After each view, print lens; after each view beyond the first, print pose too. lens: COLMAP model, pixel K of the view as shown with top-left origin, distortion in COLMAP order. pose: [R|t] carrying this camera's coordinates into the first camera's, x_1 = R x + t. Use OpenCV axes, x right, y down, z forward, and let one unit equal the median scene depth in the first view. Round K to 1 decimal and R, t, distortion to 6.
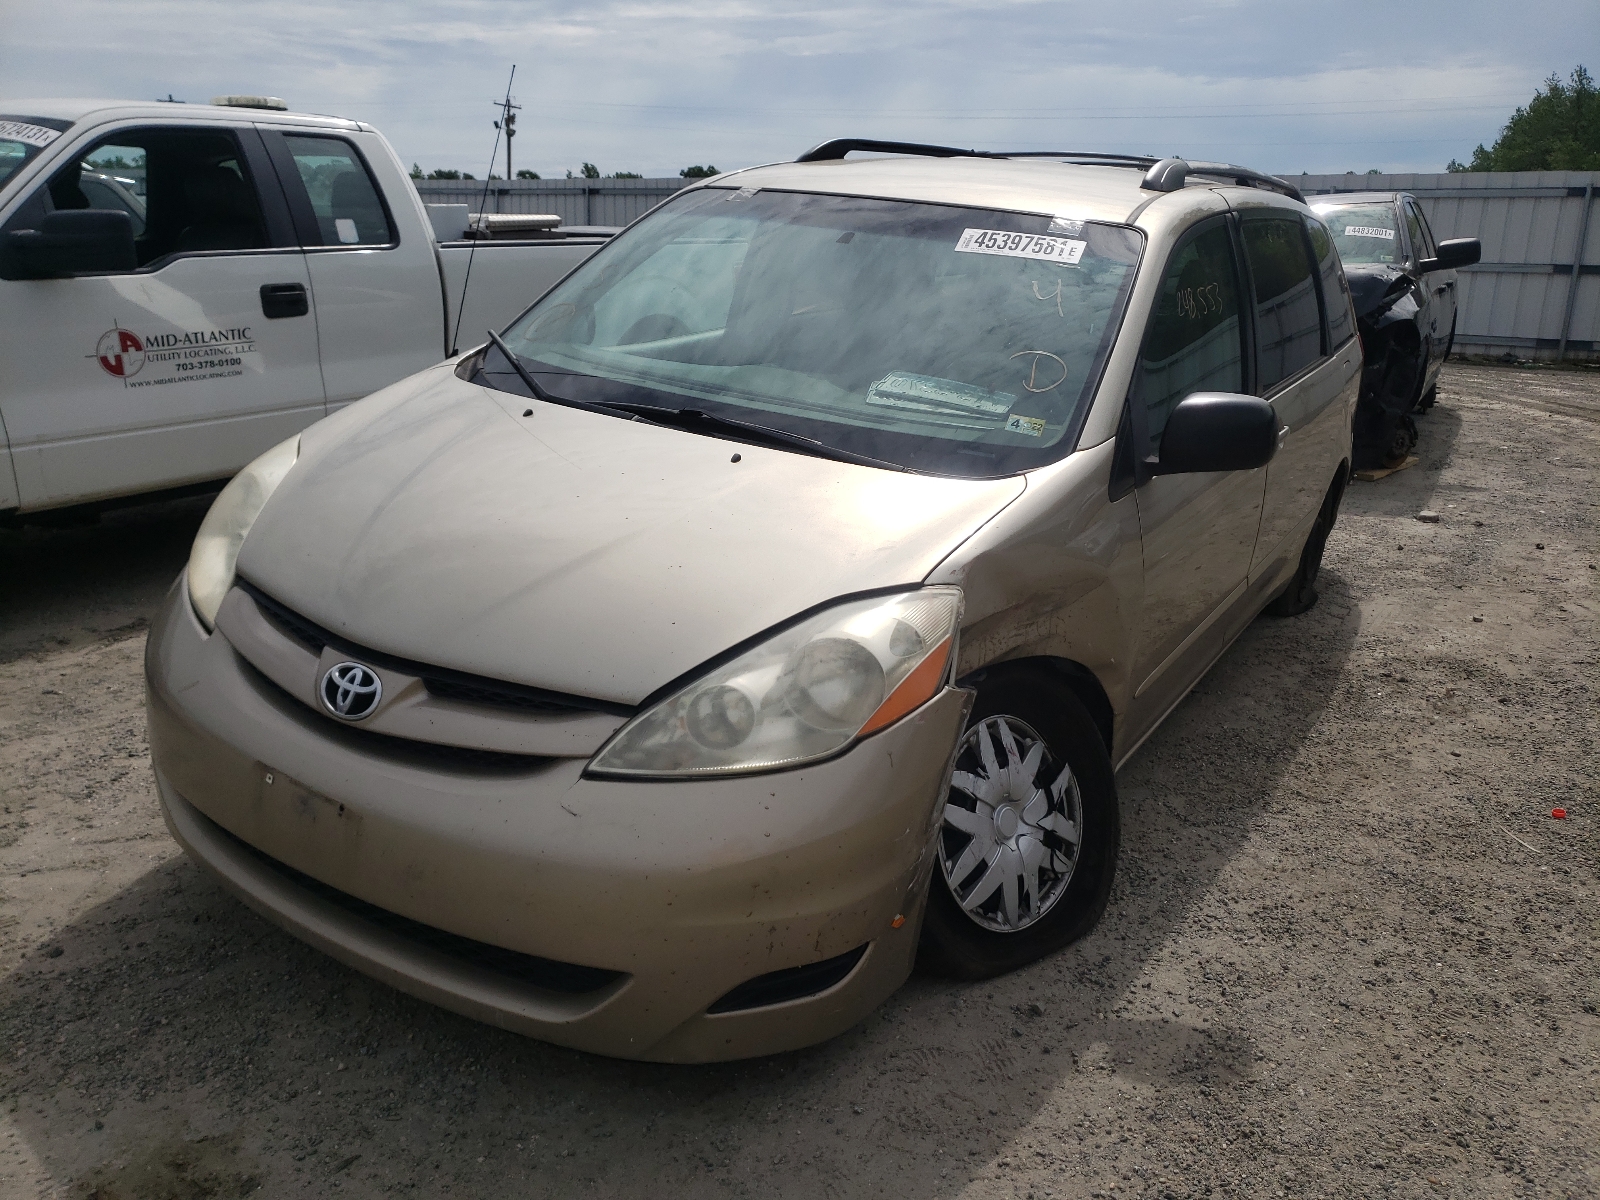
lens RADIAL K [[1208.4, 0, 798.8], [0, 1208.4, 598.6], [0, 0, 1]] dist [0.012881, 0.008479]
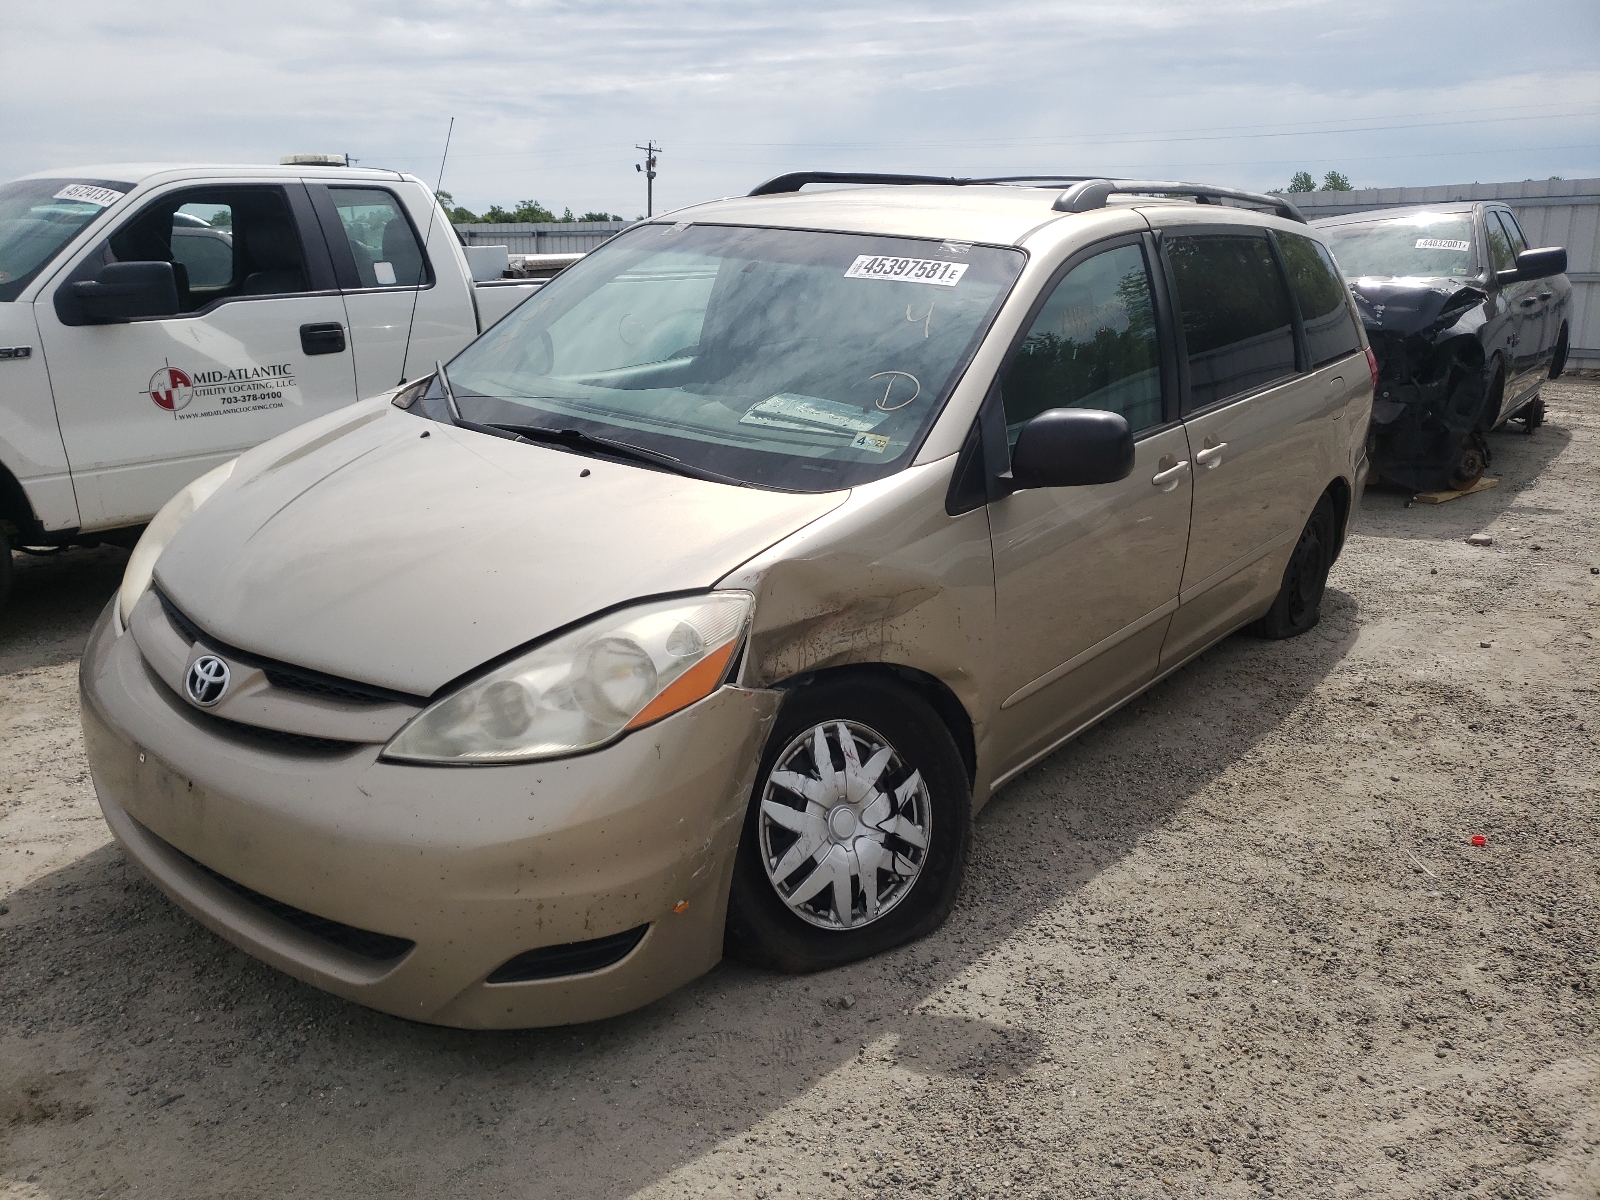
lens RADIAL K [[1208.4, 0, 797.1], [0, 1208.4, 602.4], [0, 0, 1]] dist [0.012881, 0.008479]
pose [[0.991143, 0.008154, -0.132548, 0.255633], [-0.011028, 0.999720, -0.020958, 0.016879], [0.132340, 0.022234, 0.990955, -0.033683]]
